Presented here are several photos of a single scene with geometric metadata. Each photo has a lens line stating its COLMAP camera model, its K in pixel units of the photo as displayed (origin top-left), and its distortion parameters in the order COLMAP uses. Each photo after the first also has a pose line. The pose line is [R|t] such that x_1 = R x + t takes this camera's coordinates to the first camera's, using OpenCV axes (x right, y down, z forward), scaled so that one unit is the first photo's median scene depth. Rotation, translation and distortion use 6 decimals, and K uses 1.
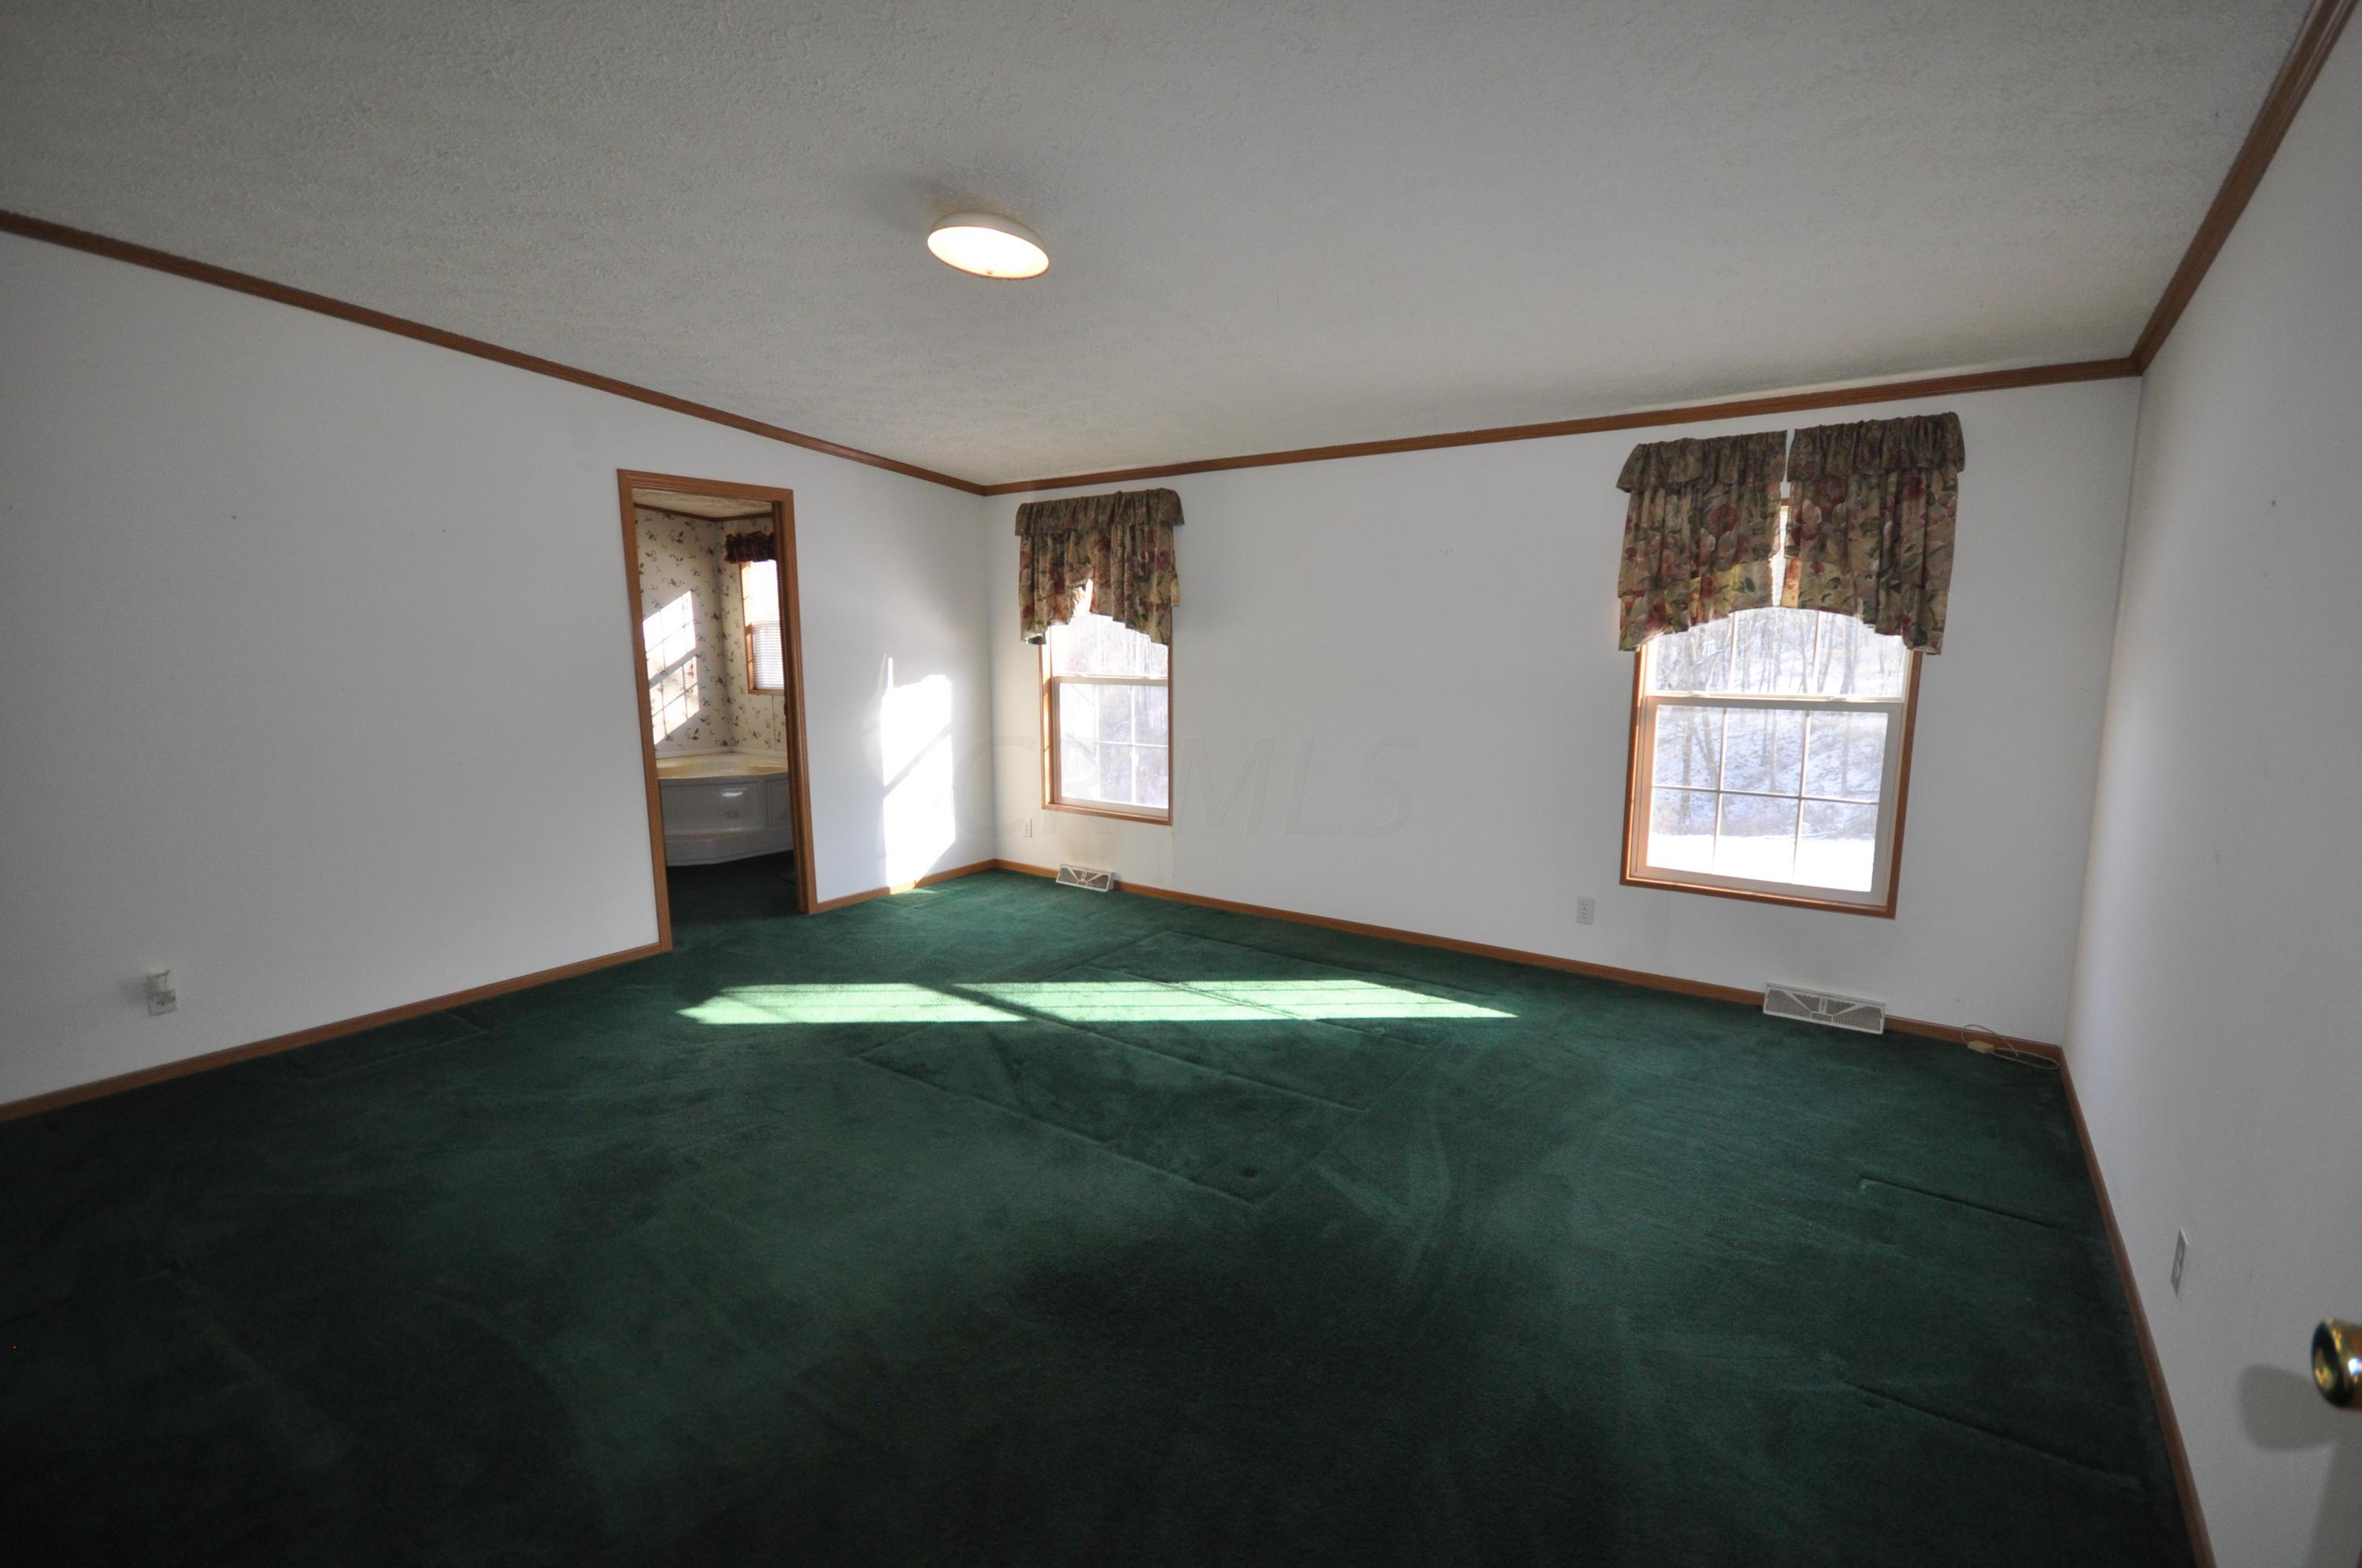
lens RADIAL K [[1025.5, 0, 1183.7], [0, 1025.5, 794.1], [0, 0, 1]] dist [0.001081, 0.000194]
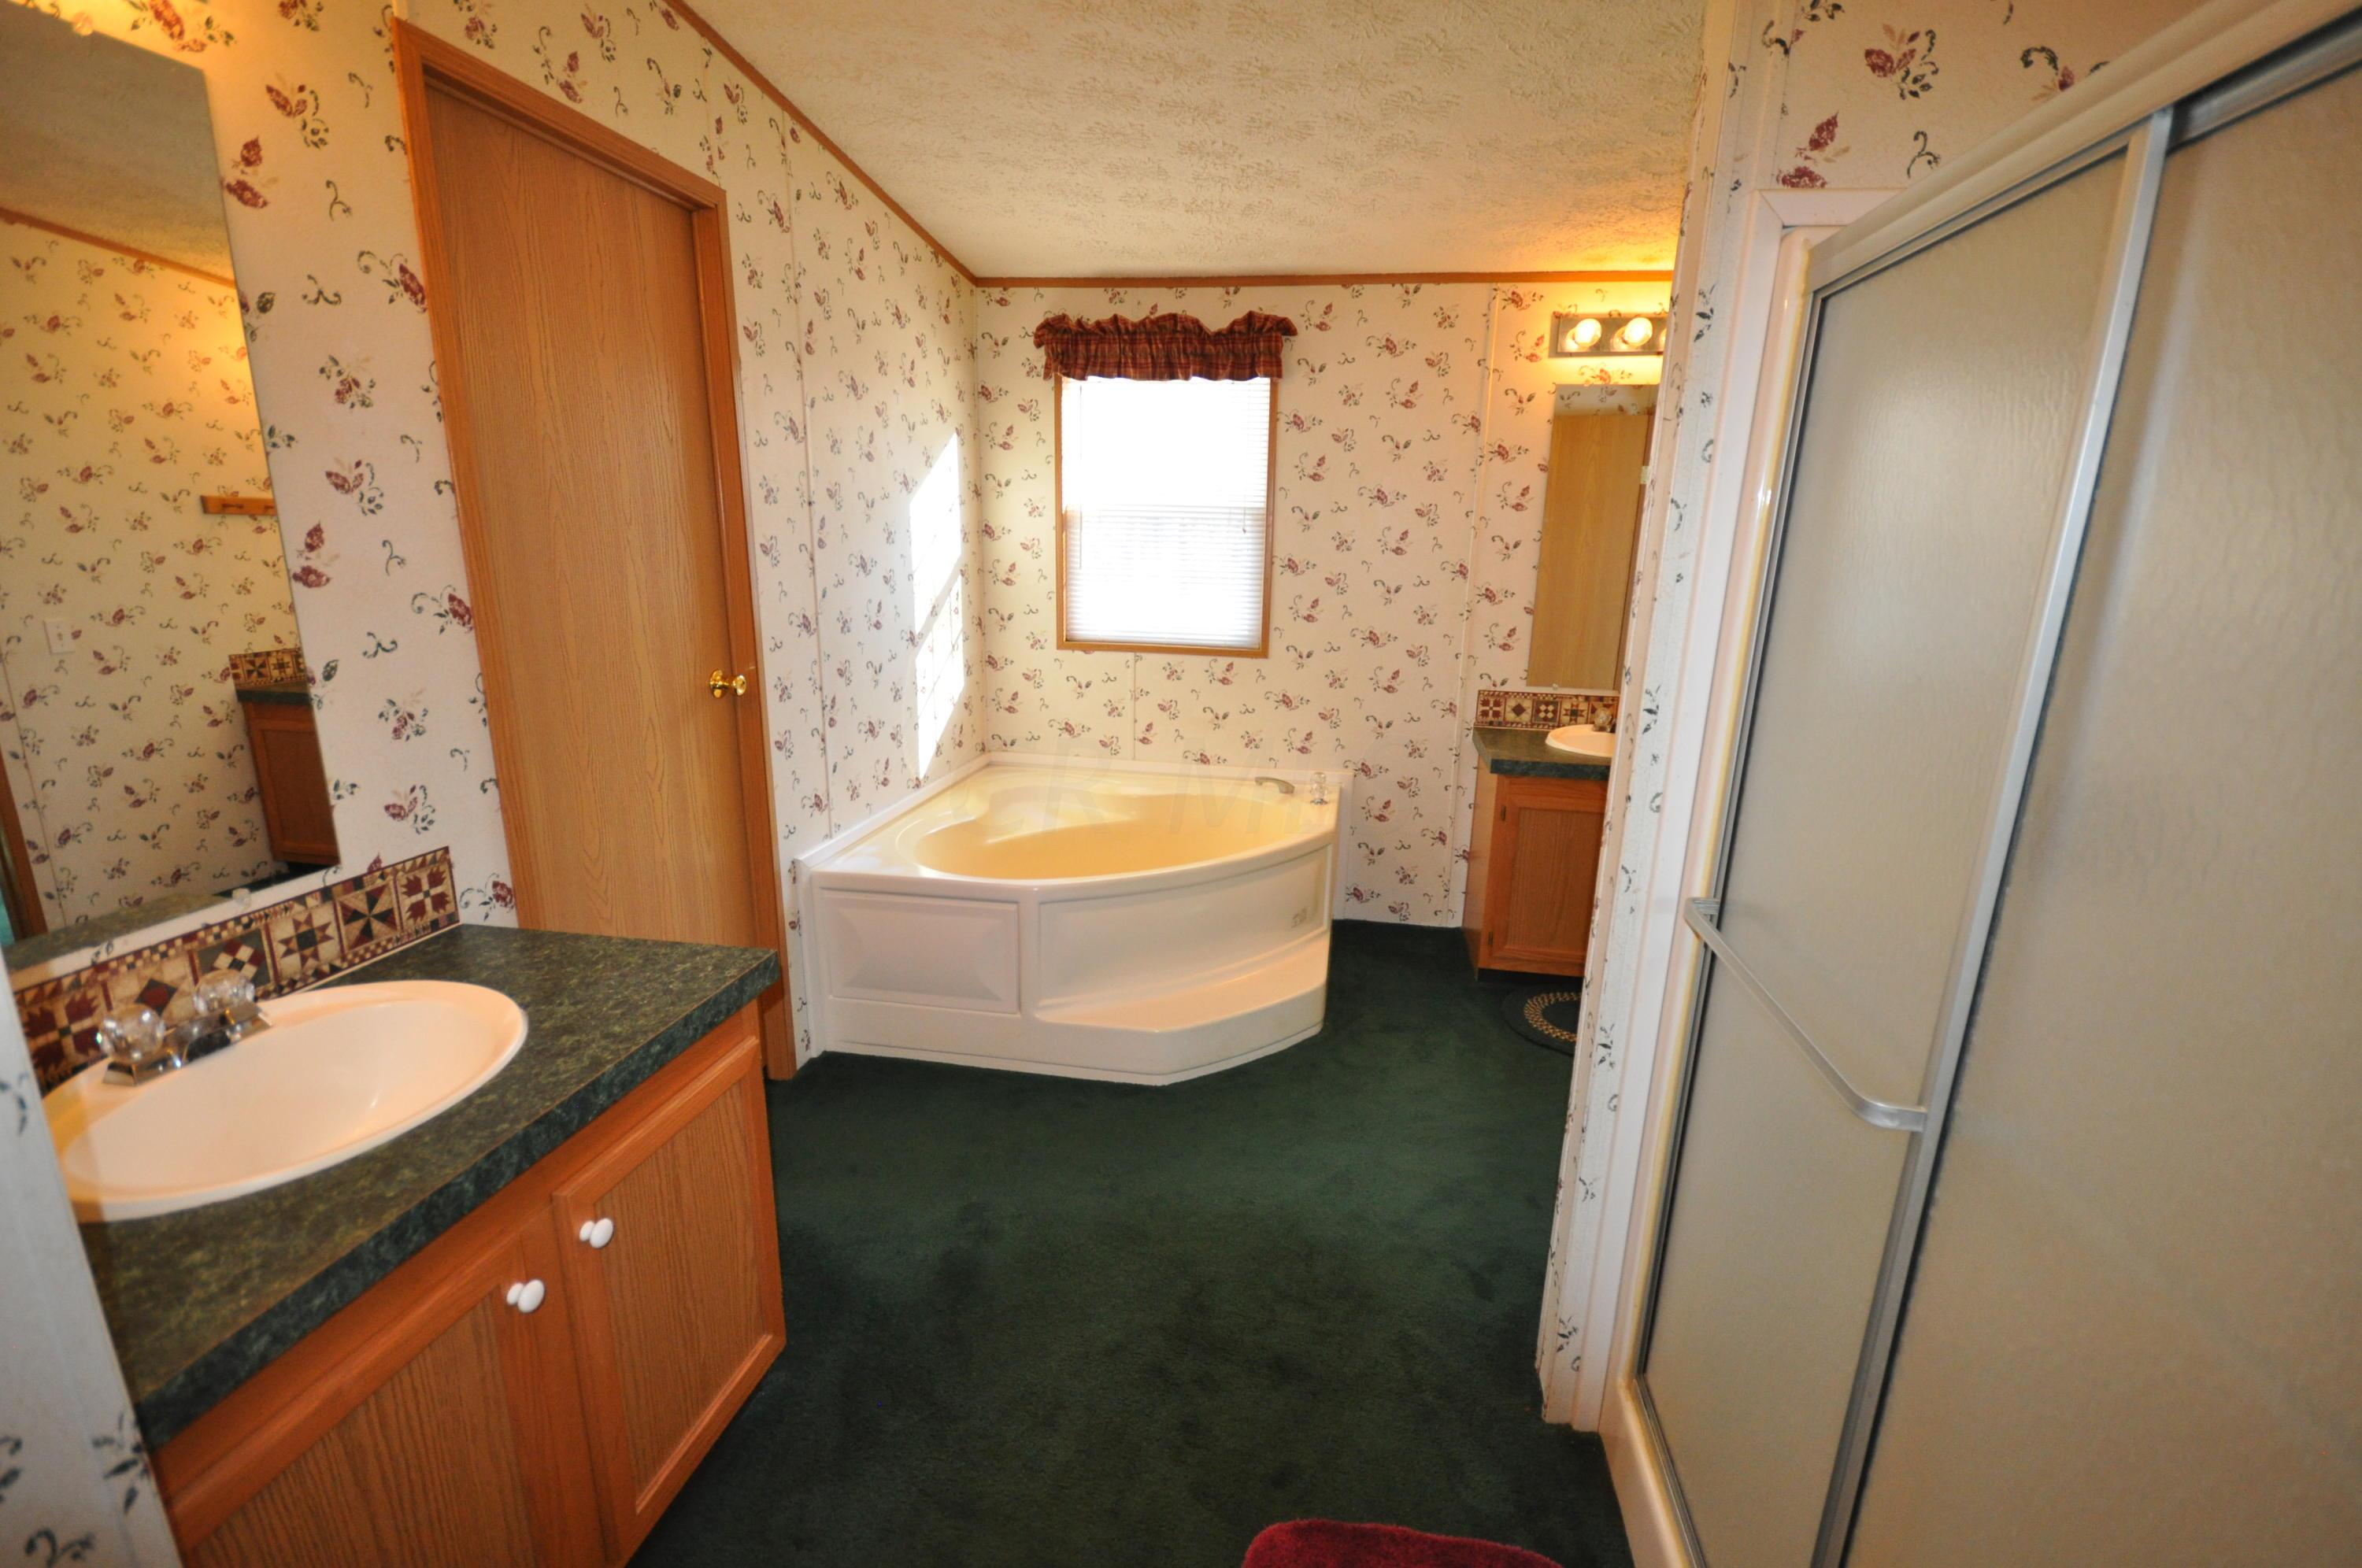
lens RADIAL K [[988.5, 0, 1181.0], [0, 988.5, 784.0], [0, 0, 1]] dist [0.003348, -0.011073]
pose [[0.901392, -0.083292, 0.424917, -0.586936], [0.044008, 0.993866, 0.101462, -0.079301], [-0.430762, -0.072757, 0.899528, 0.531410]]
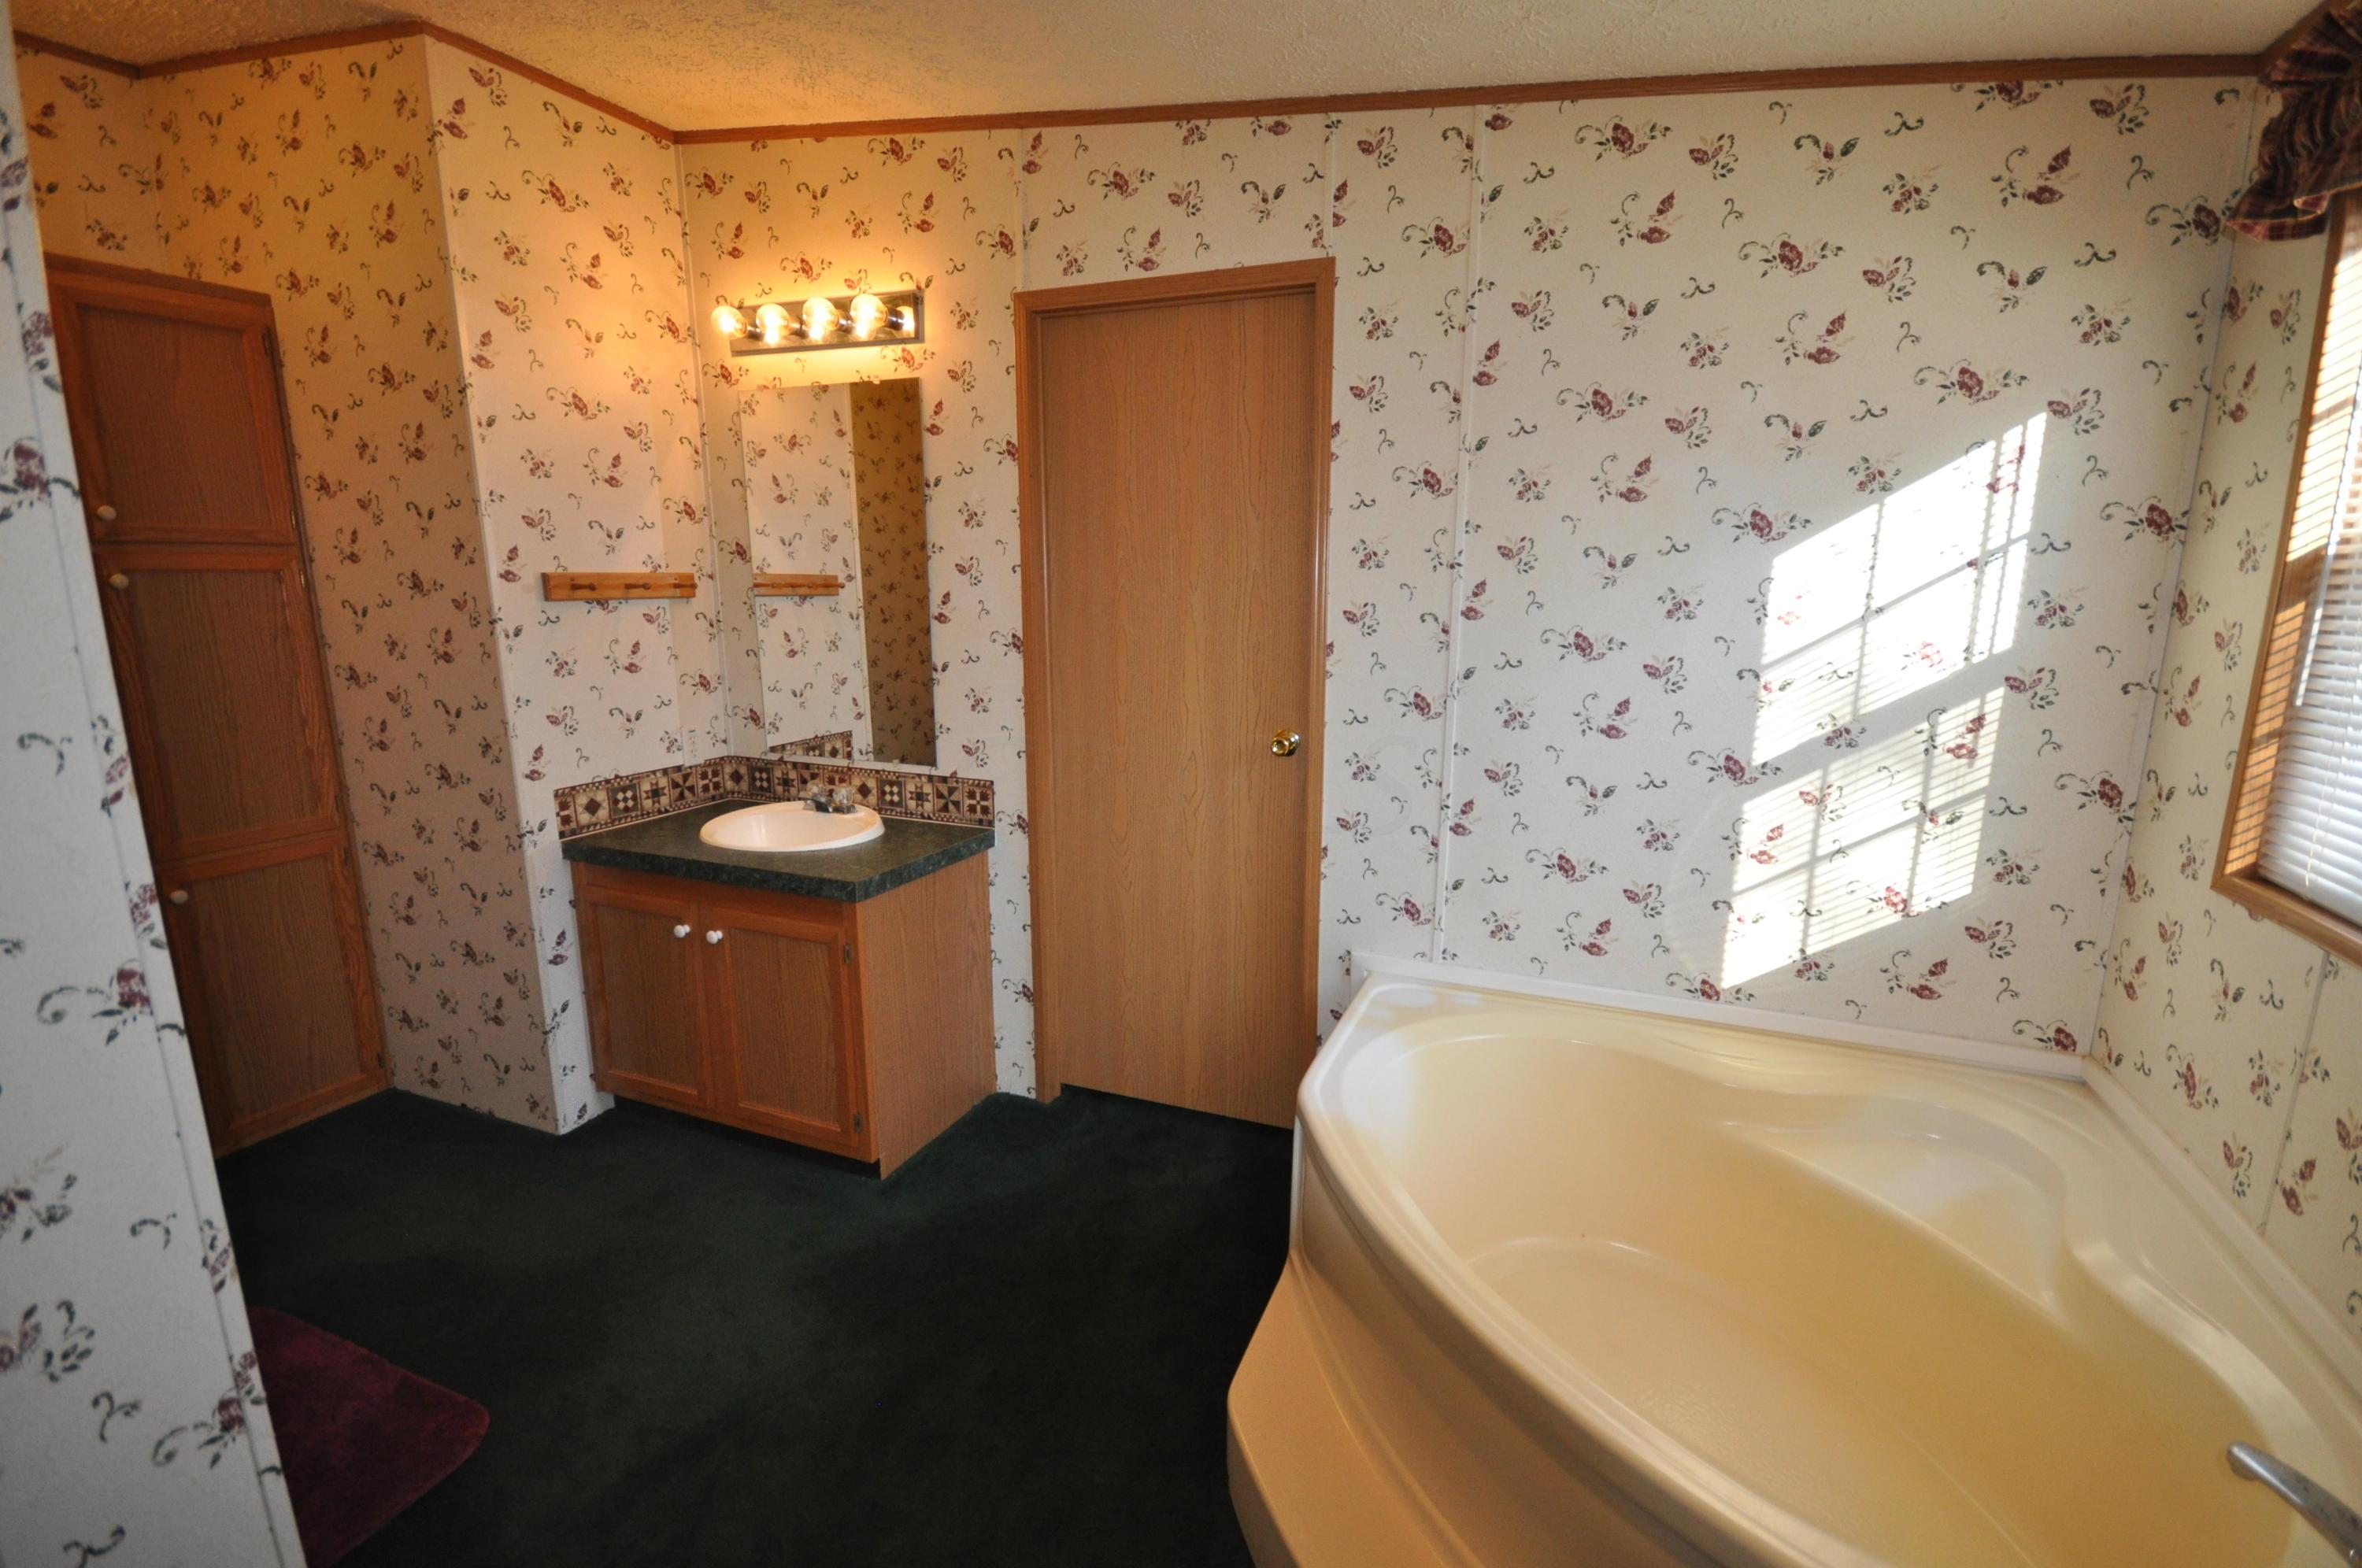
lens RADIAL K [[1052.0, 0, 1195.0], [0, 1052.0, 780.4], [0, 0, 1]] dist [0.000606, 0.000474]
pose [[0.241945, 0.198585, -0.949751, -0.277434], [-0.156893, 0.973958, 0.163678, -0.122879], [0.957521, 0.109409, 0.266801, 0.747966]]
